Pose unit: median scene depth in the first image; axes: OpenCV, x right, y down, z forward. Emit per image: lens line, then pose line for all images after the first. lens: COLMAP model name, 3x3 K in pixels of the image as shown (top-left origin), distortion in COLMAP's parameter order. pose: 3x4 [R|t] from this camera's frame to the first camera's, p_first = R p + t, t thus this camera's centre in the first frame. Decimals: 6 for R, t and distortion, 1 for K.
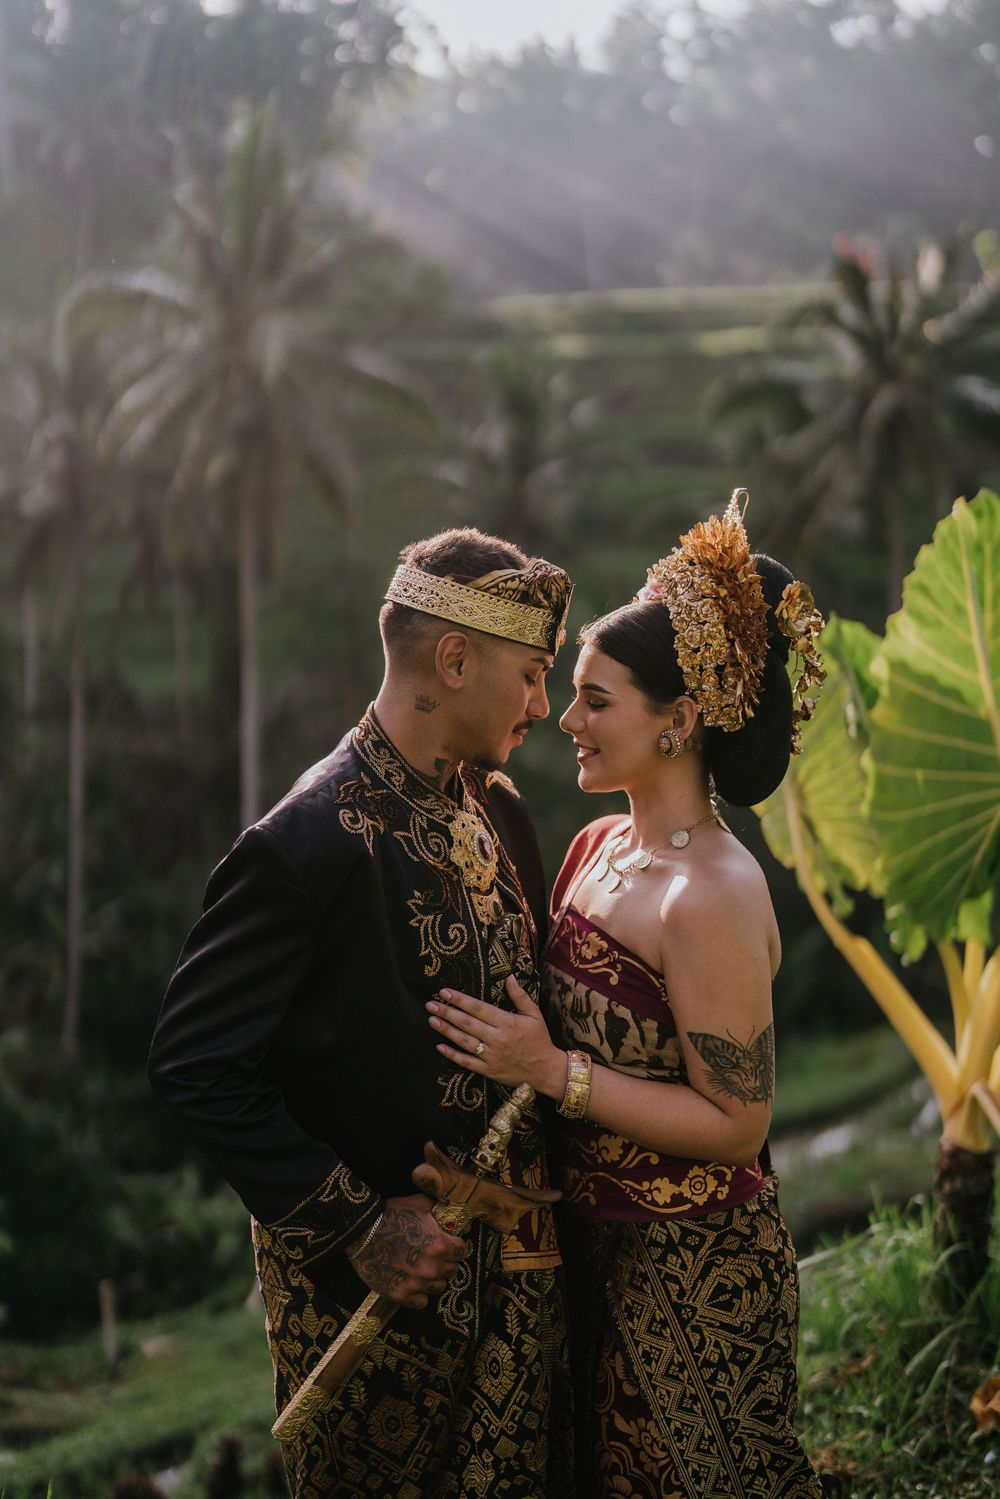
lens RADIAL K [[1955.6, 0, 556.0], [0, 1955.6, 752.9], [0, 0, 1]] dist [-0.092279, 0.577653]
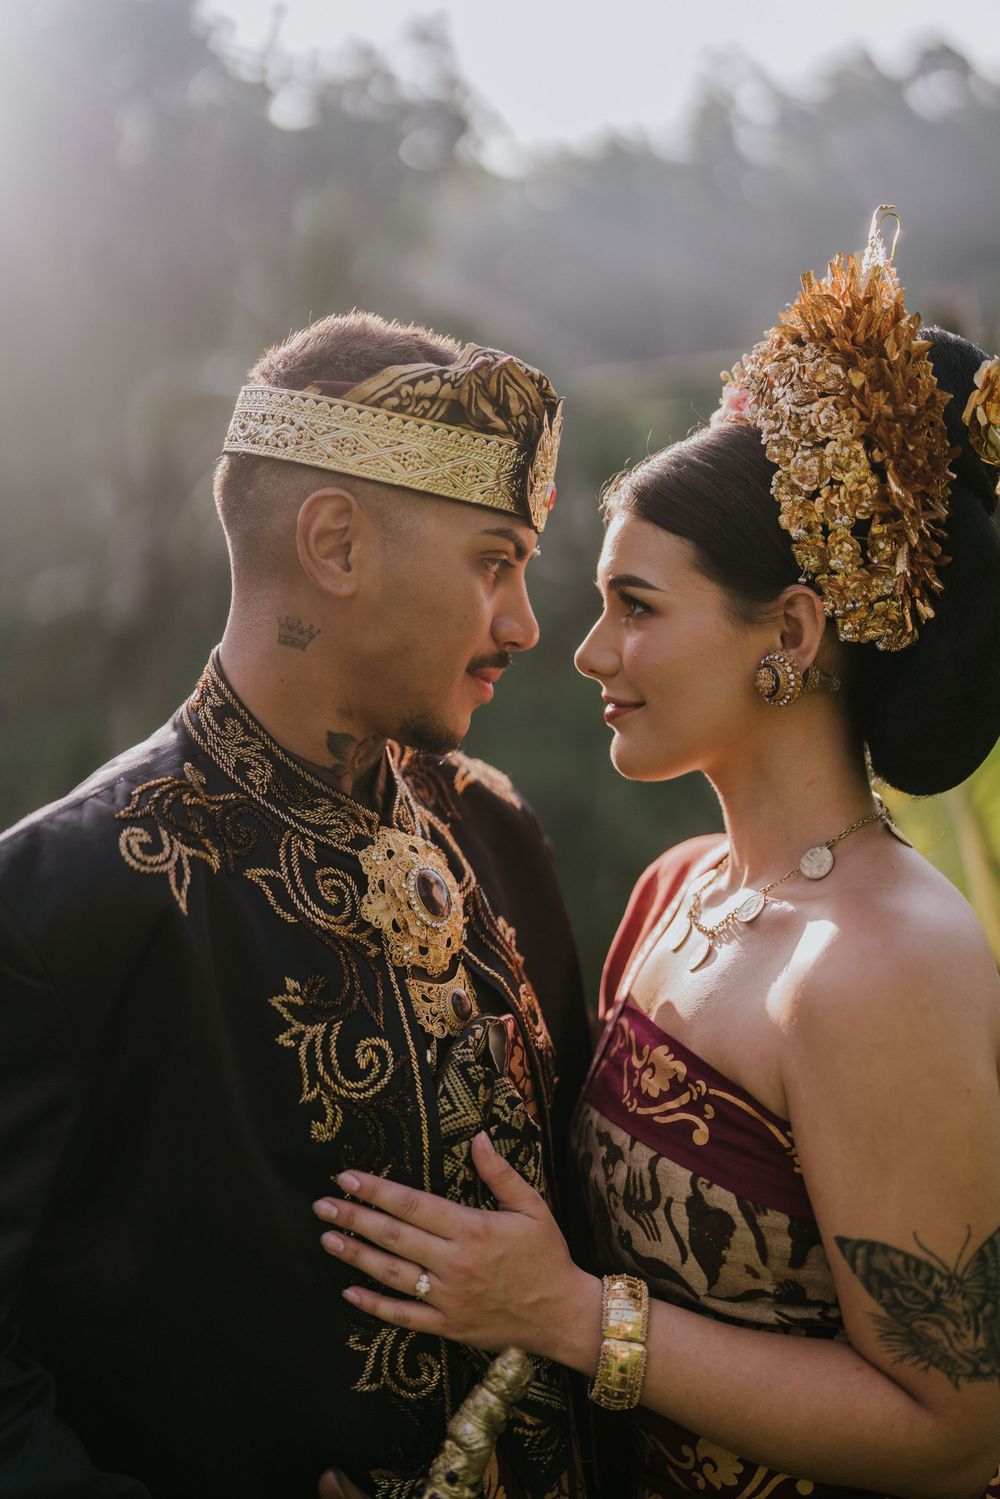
lens RADIAL K [[1994.3, 0, 498.2], [0, 1994.3, 767.5], [0, 0, 1]] dist [0.111831, -0.750324]
pose [[0.967677, -0.070416, -0.242164, 0.115949], [0.056020, 0.996257, -0.065837, 0.050934], [0.245894, 0.050143, 0.967999, 0.469620]]
